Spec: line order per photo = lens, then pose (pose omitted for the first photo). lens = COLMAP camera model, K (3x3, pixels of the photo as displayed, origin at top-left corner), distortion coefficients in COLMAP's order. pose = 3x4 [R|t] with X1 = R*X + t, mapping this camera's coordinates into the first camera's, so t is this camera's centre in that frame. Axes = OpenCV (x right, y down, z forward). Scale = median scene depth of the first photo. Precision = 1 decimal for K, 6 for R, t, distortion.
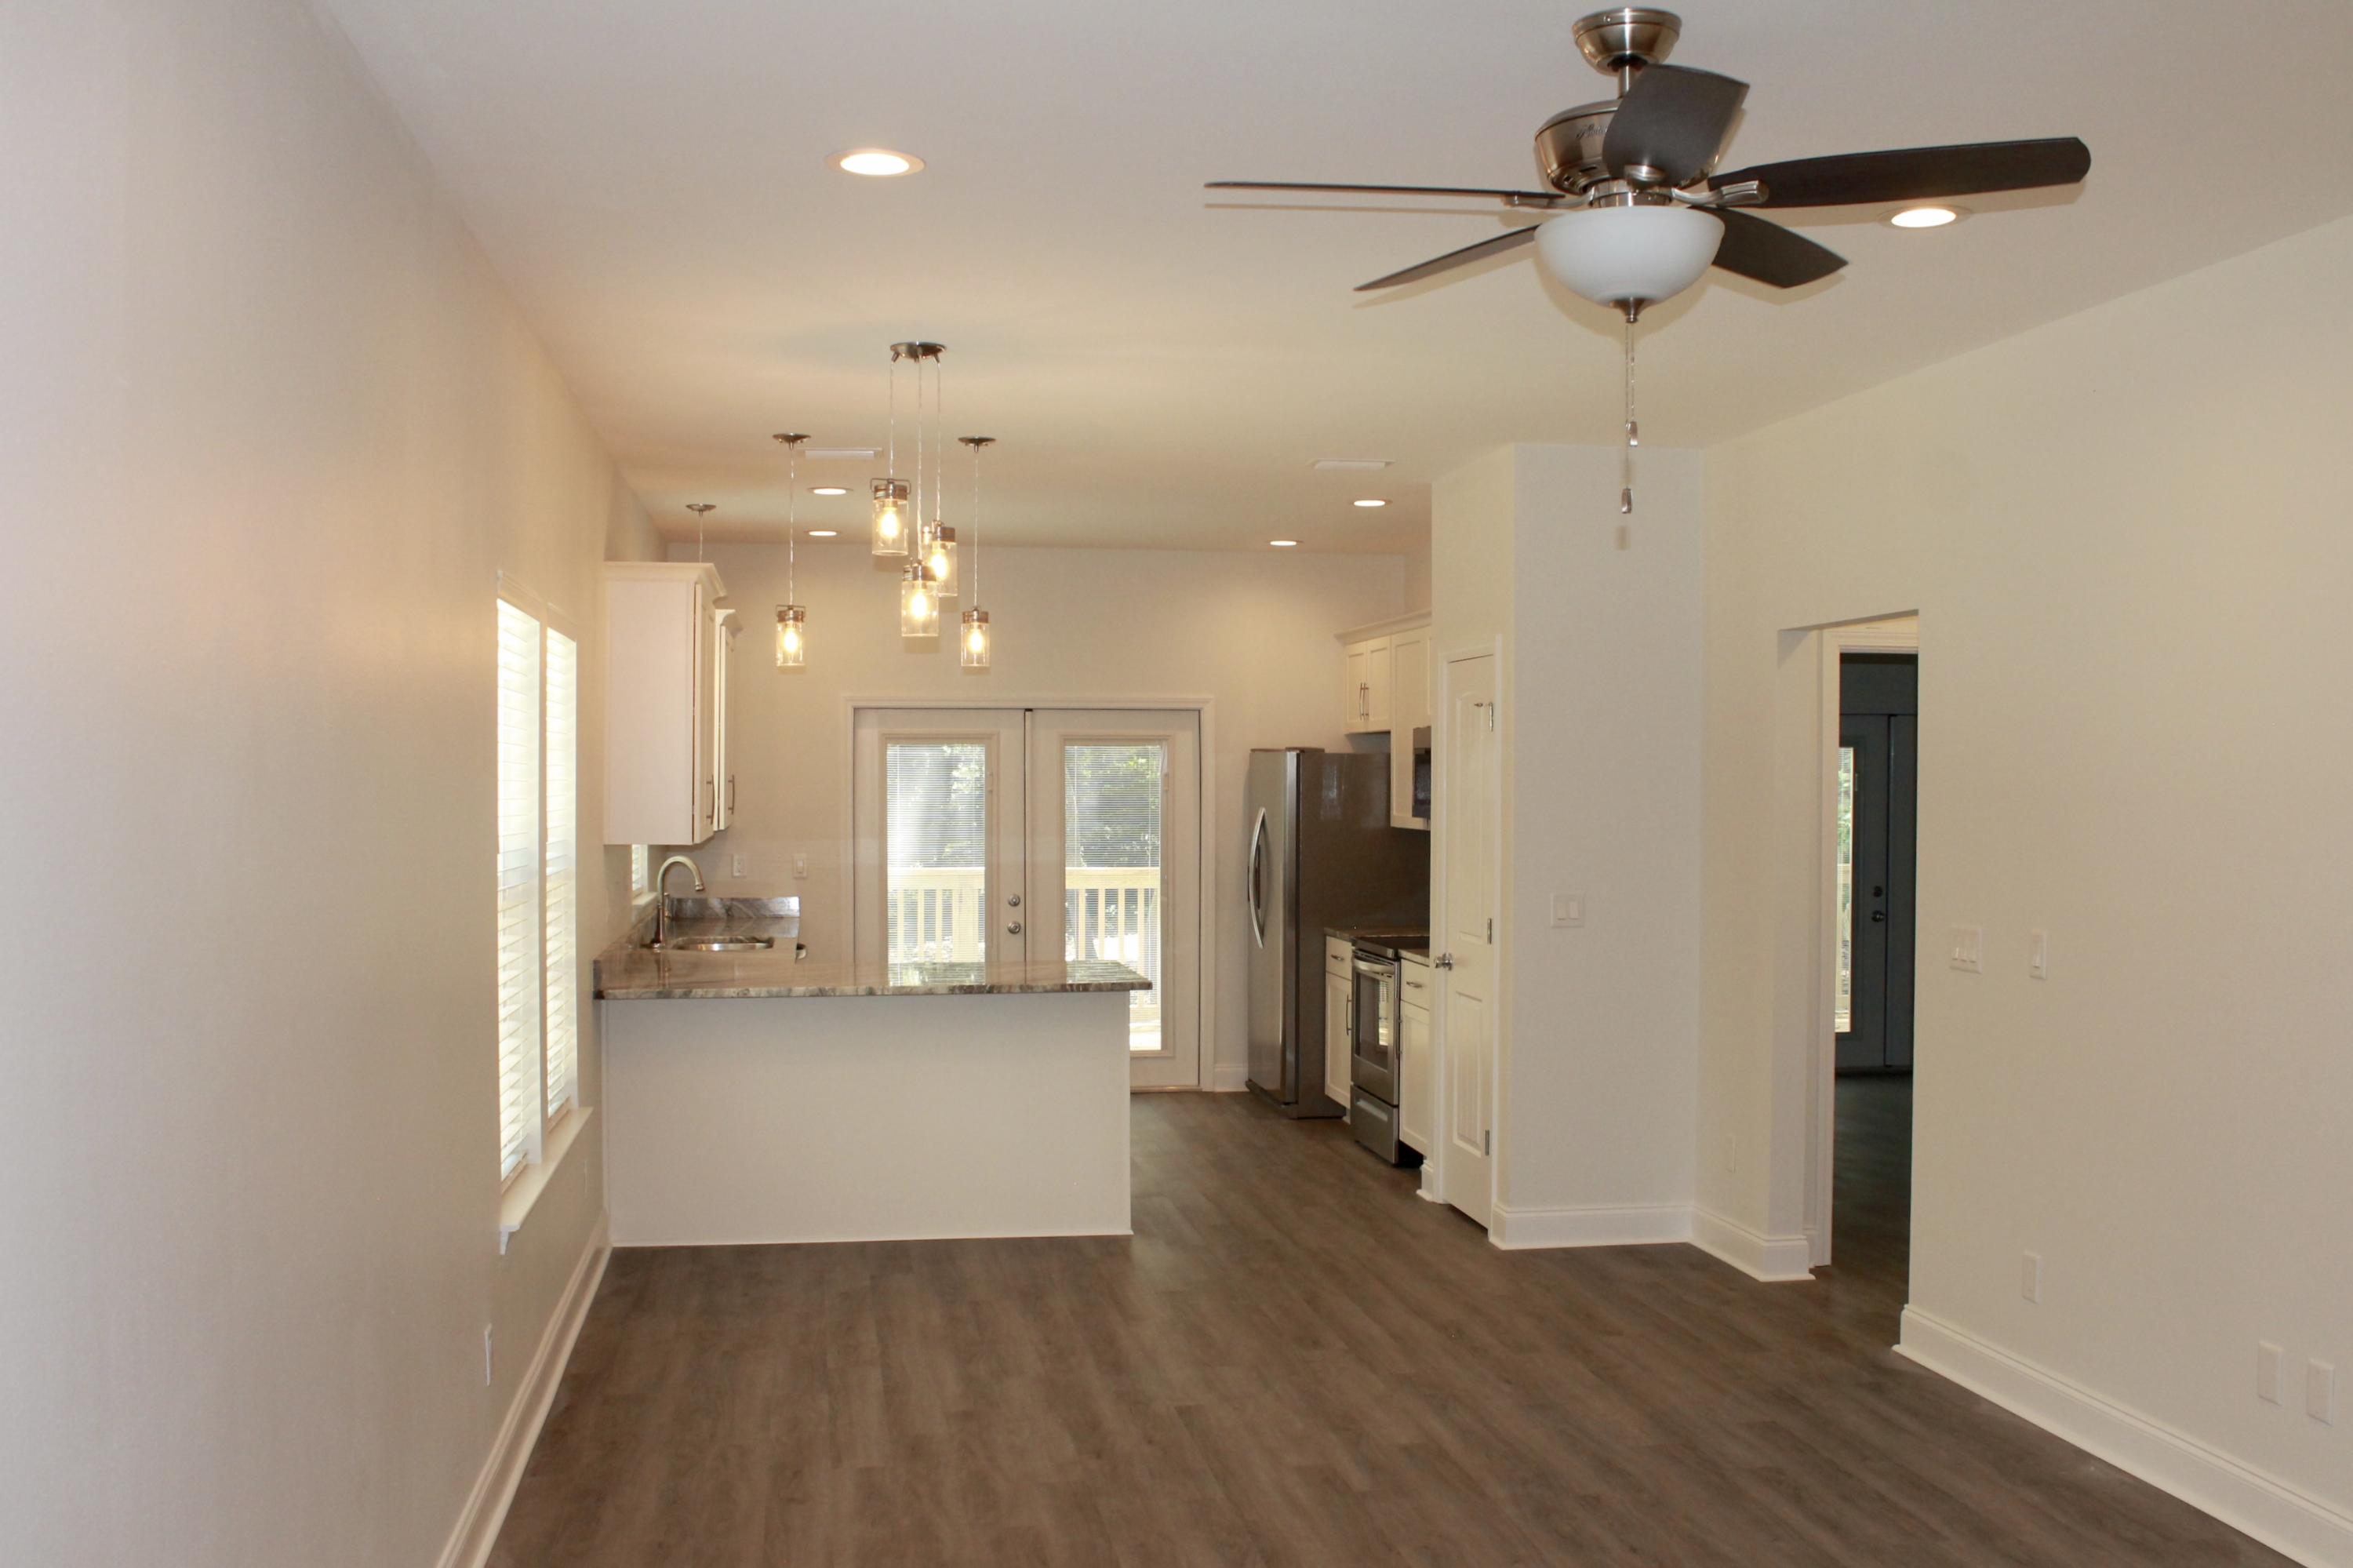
lens RADIAL K [[2240.4, 0, 1176.5], [0, 2240.4, 784.0], [0, 0, 1]] dist [-0.144553, 0.119829]
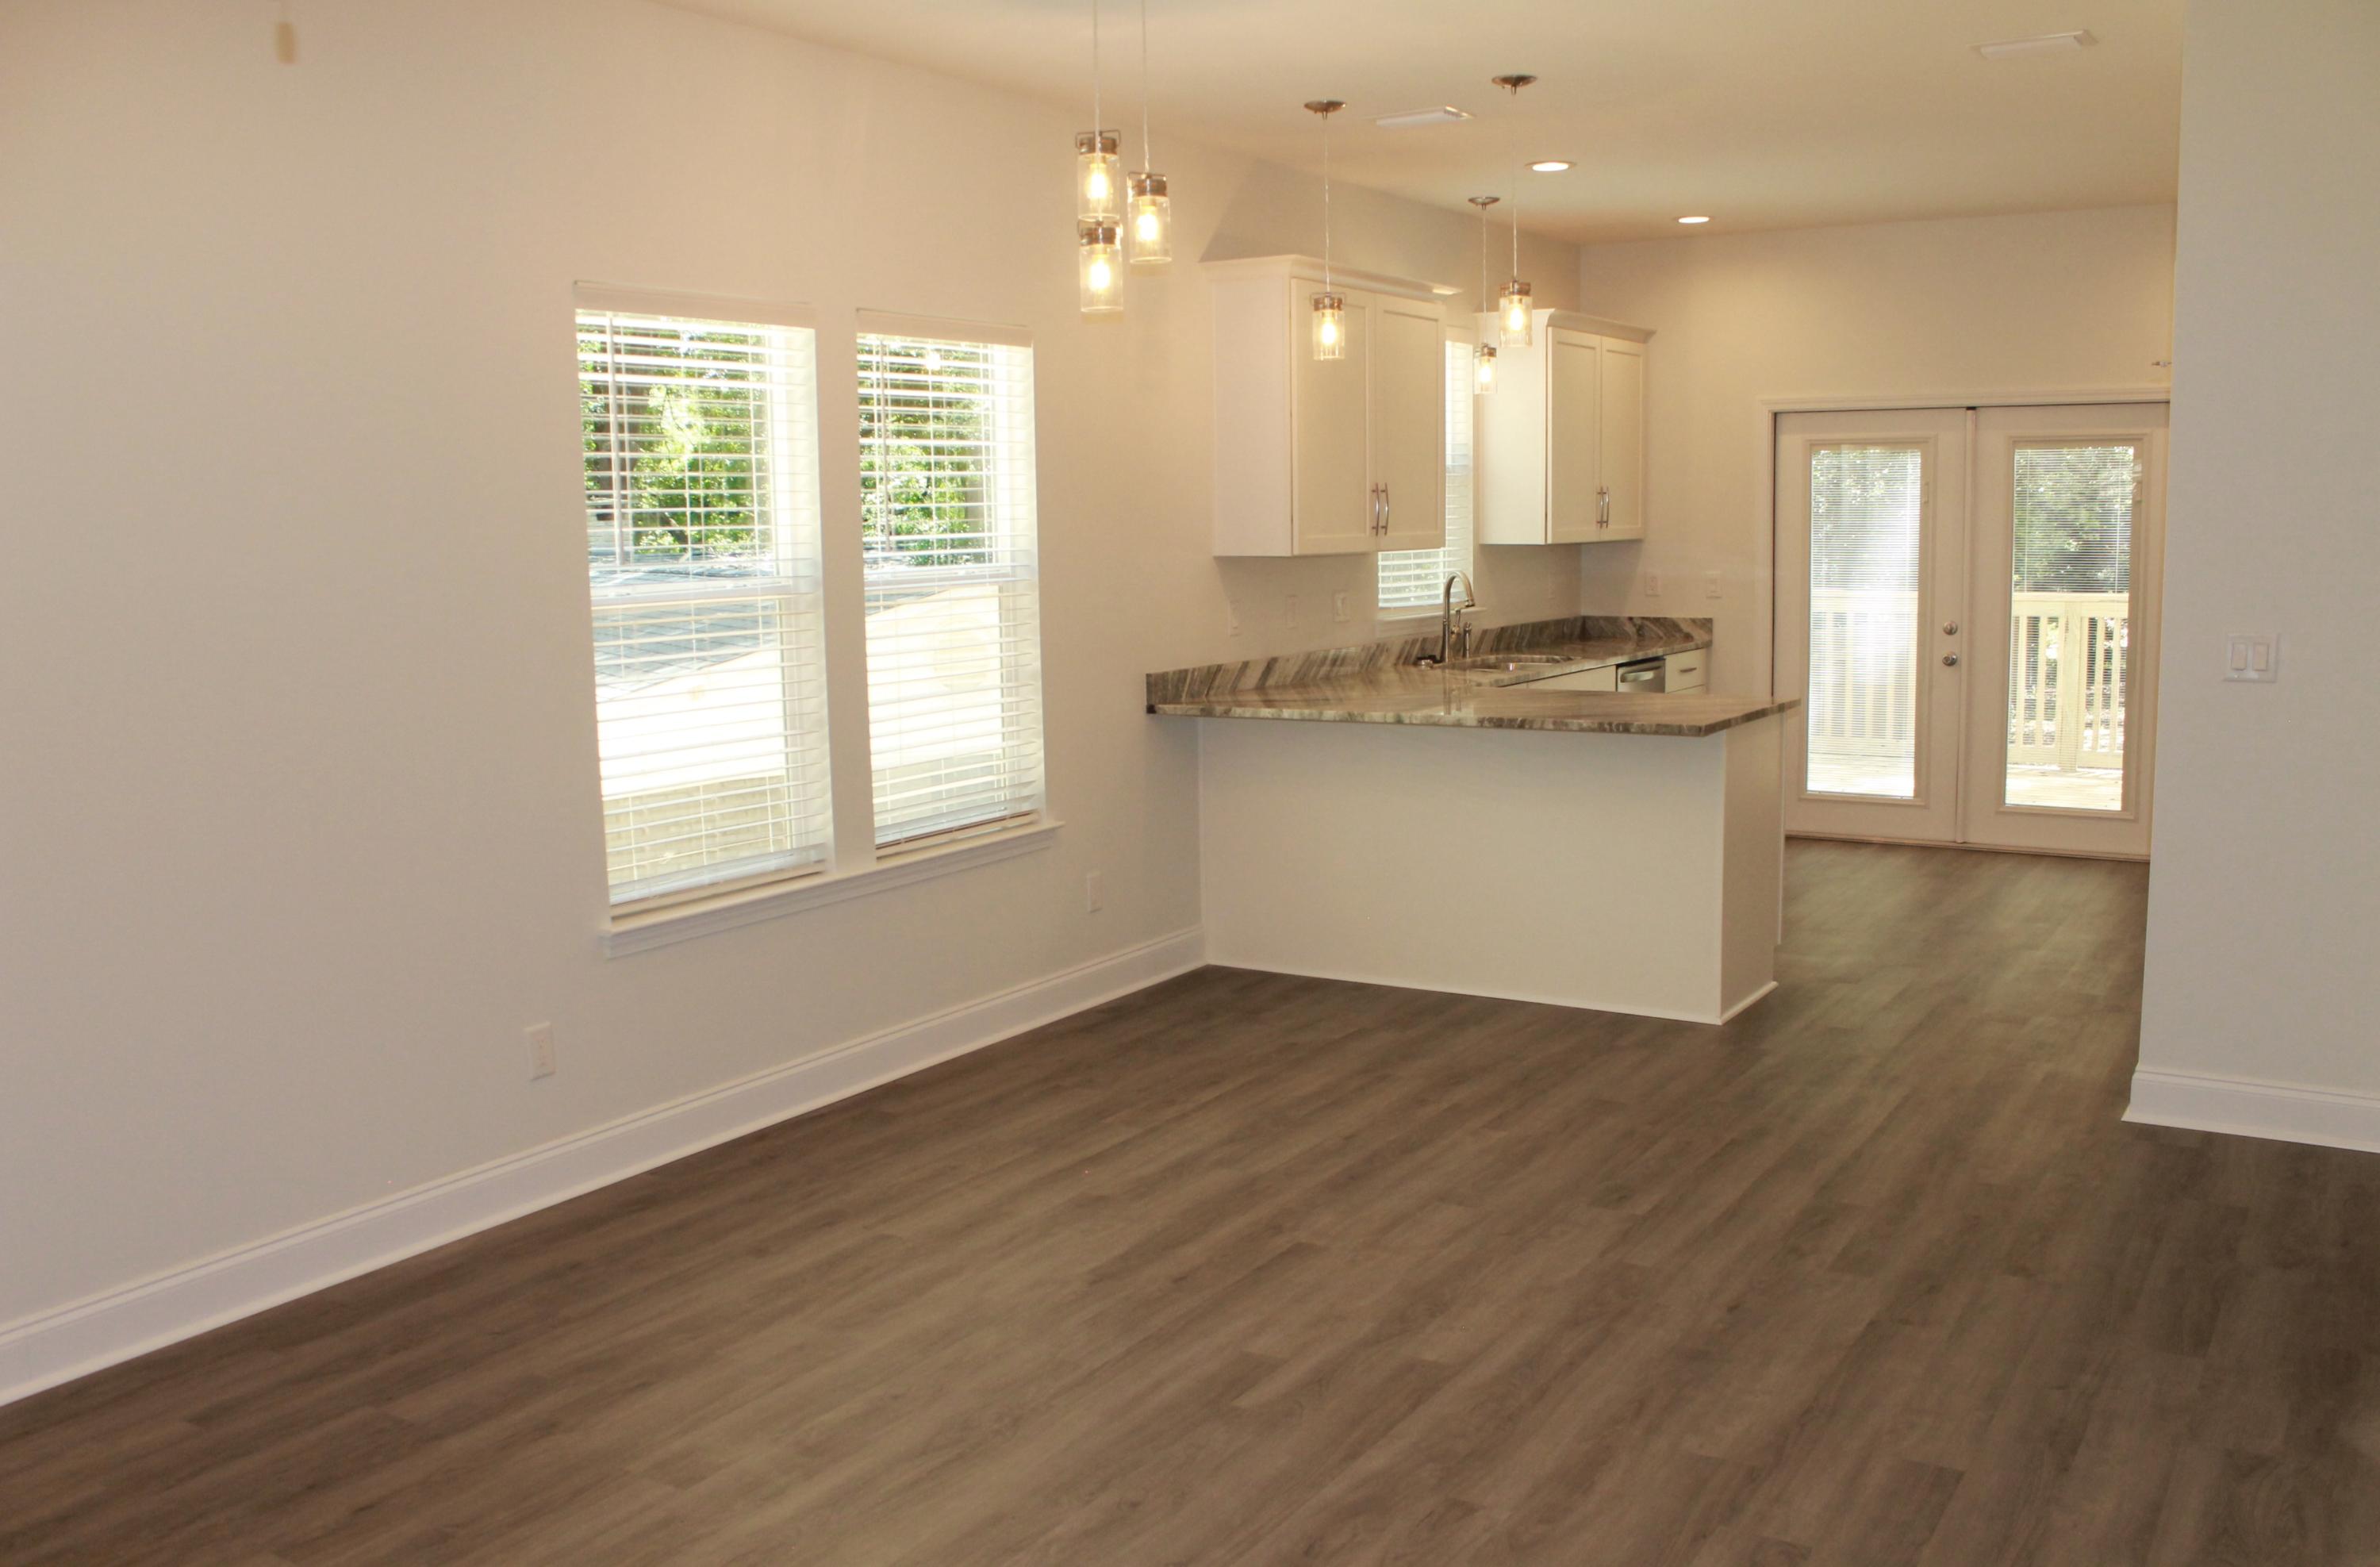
lens RADIAL K [[2038.0, 0, 1190.0], [0, 2038.0, 783.5], [0, 0, 1]] dist [-0.120569, 0.005445]
pose [[0.753223, 0.074249, -0.653561, 0.424133], [0.013833, 0.991601, 0.128595, 0.014428], [0.657619, -0.105902, 0.745870, 0.410251]]
